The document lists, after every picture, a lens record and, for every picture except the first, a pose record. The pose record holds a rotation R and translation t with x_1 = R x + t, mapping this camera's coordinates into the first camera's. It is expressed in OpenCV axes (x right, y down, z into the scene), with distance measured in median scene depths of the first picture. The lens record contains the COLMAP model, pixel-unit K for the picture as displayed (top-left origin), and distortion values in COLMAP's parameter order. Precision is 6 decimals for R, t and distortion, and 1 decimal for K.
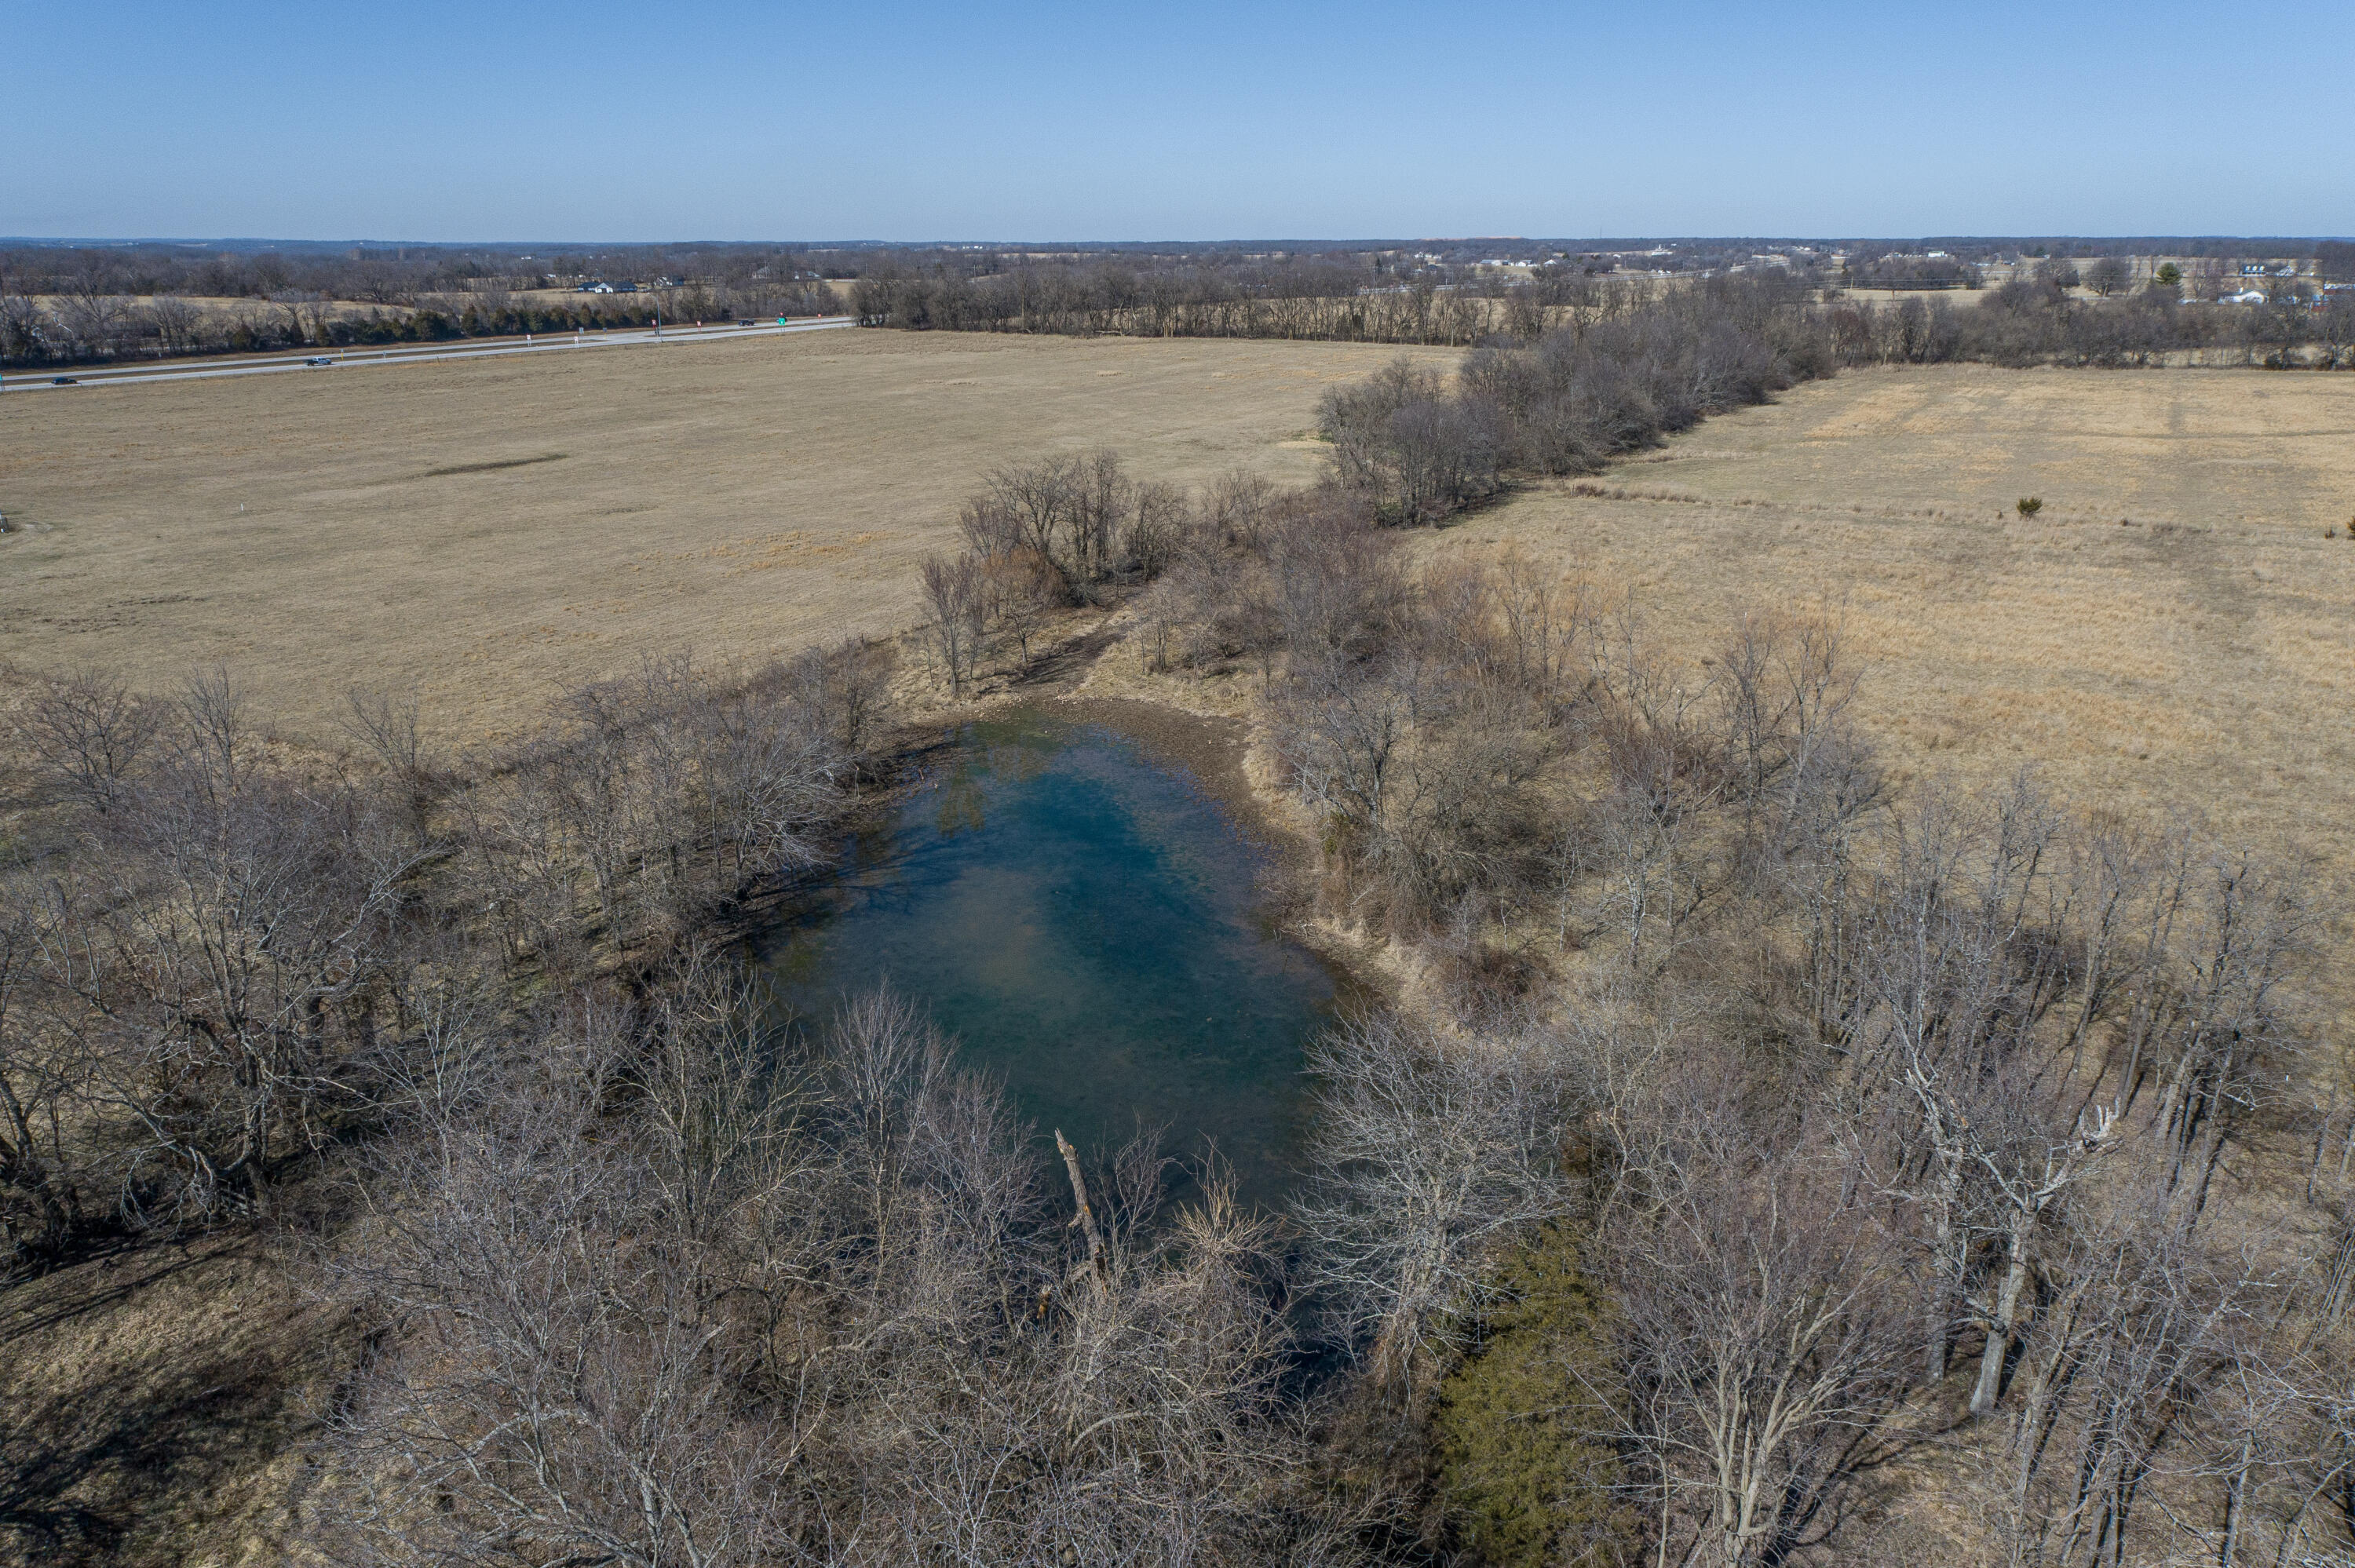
lens RADIAL K [[1584.5, 0, 1178.6], [0, 1584.5, 783.4], [0, 0, 1]] dist [0.000497, 0.010235]
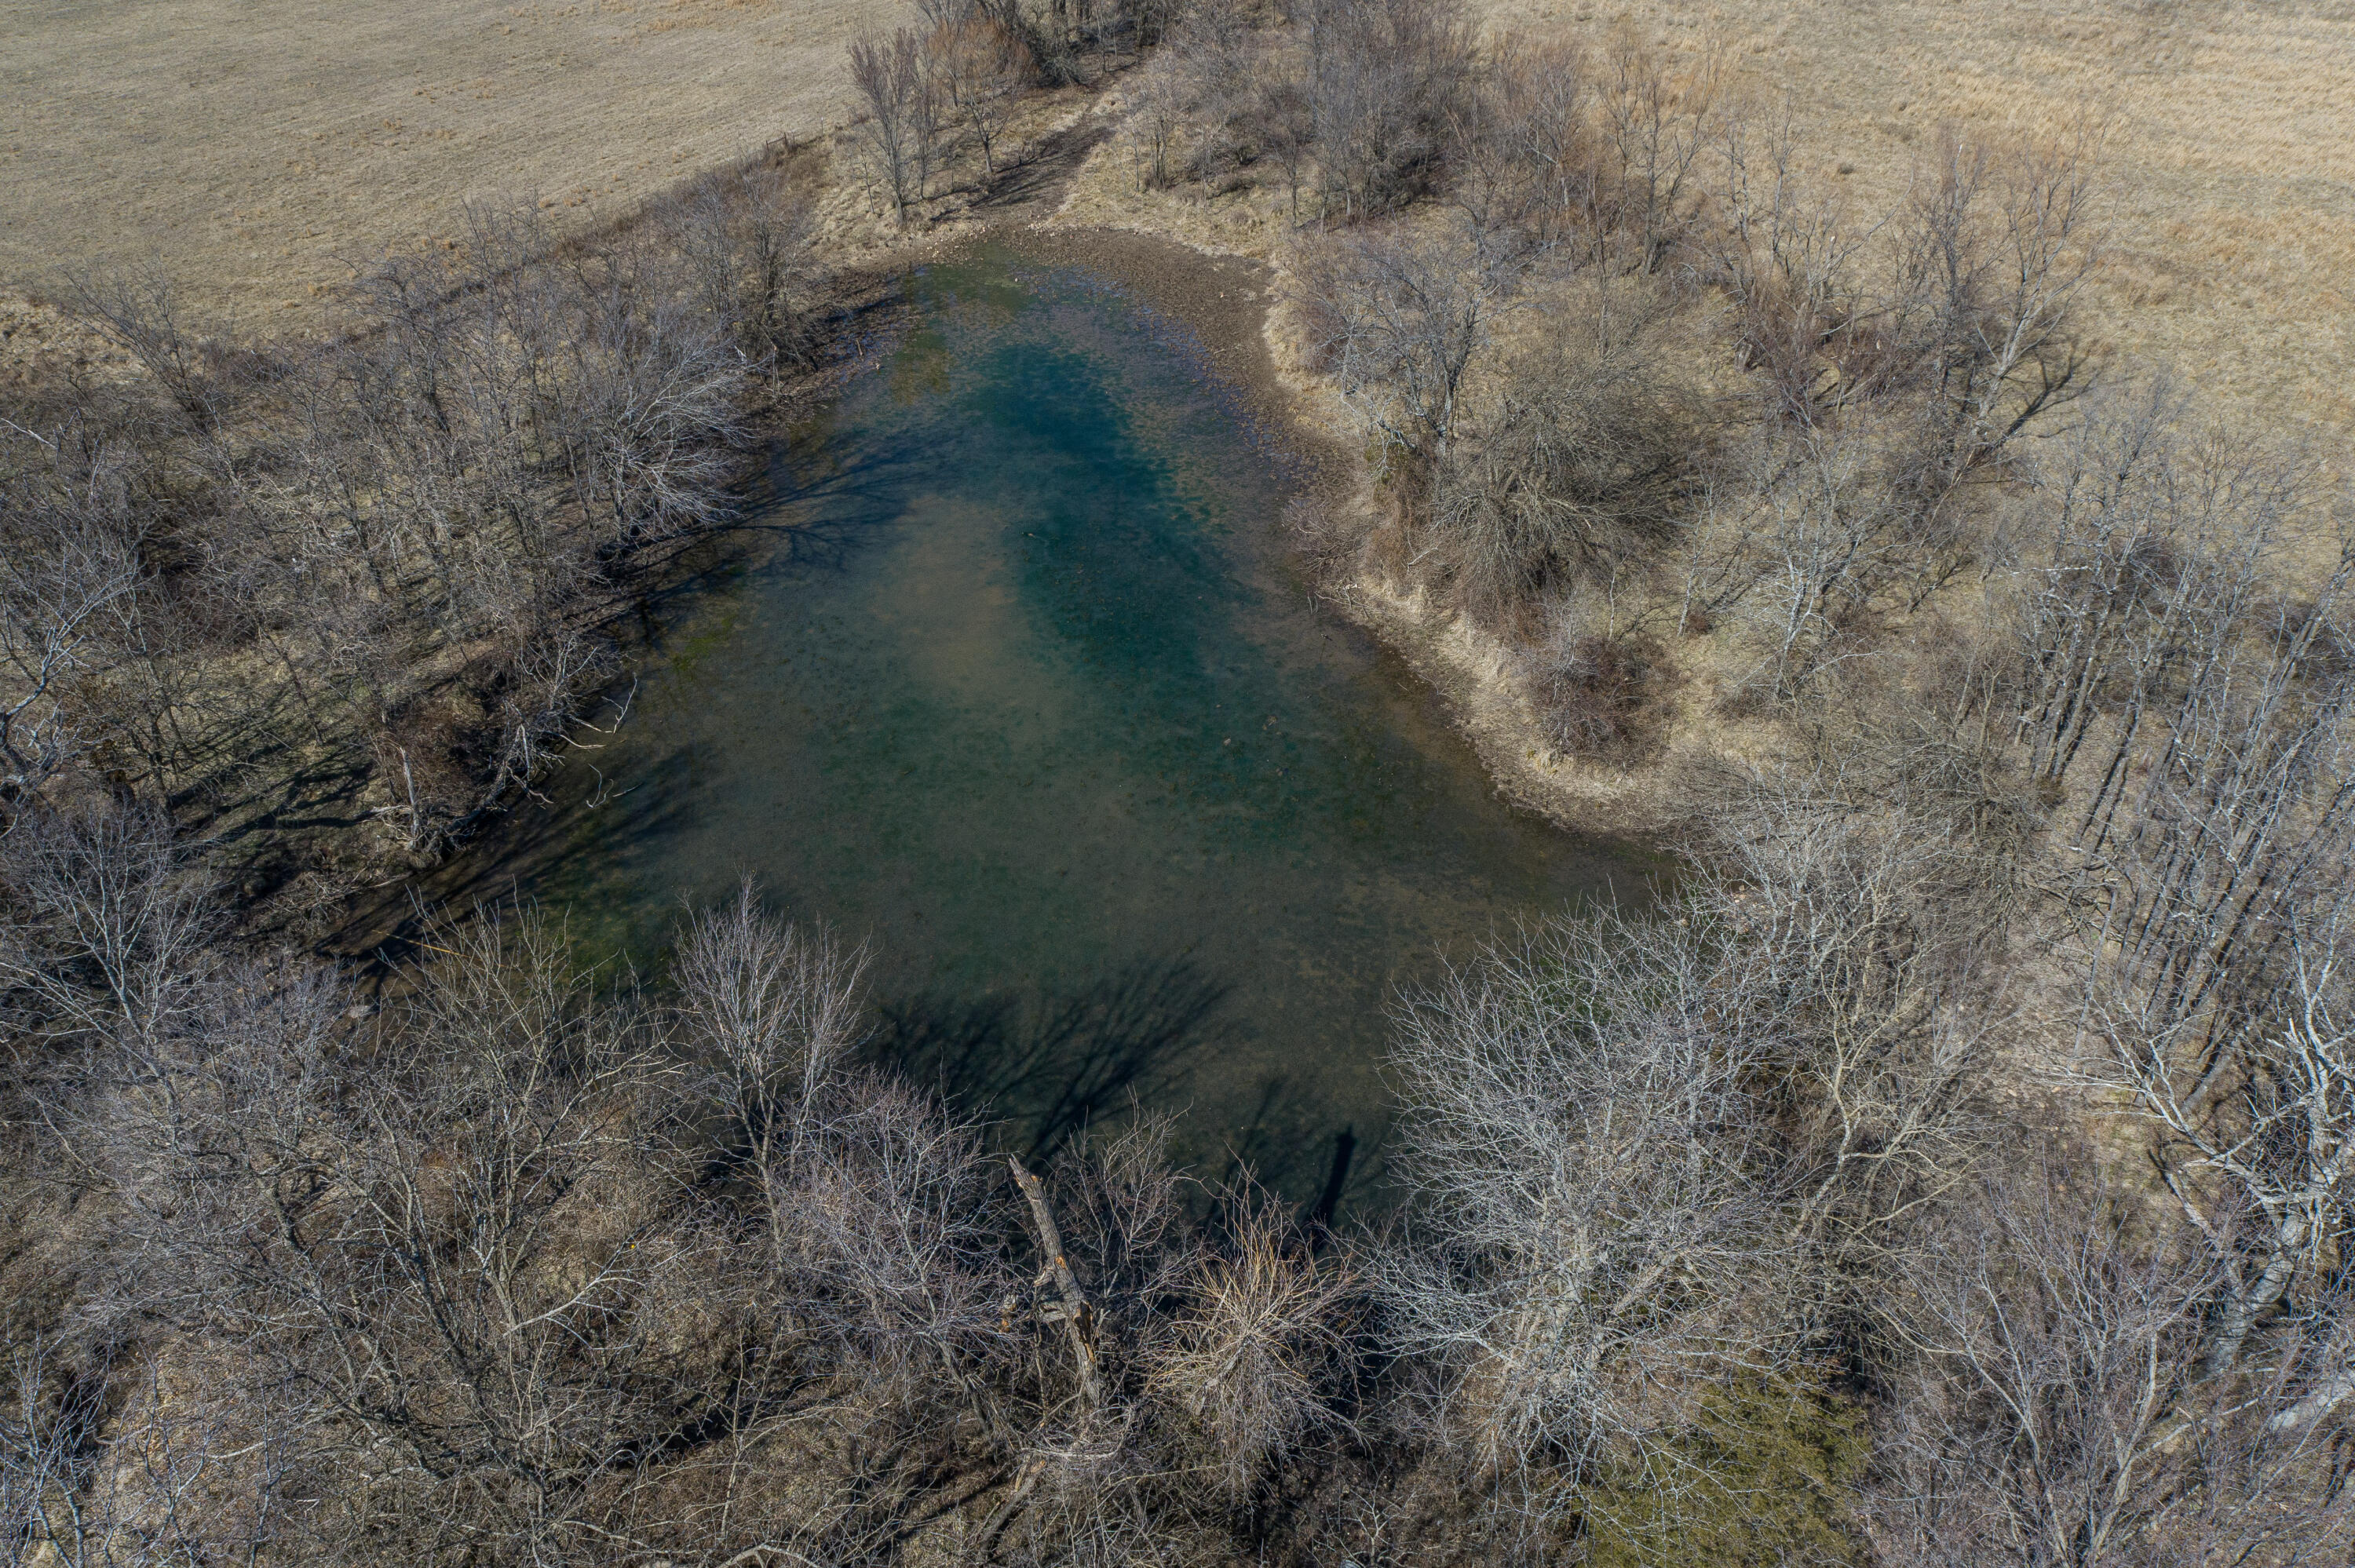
lens RADIAL K [[1584.5, 0, 1183.0], [0, 1584.5, 778.4], [0, 0, 1]] dist [0.000497, 0.010235]
pose [[0.999983, -0.005670, 0.001445, -0.002516], [0.004891, 0.945515, 0.325542, -0.059469], [-0.003212, -0.325530, 0.945526, 0.178844]]
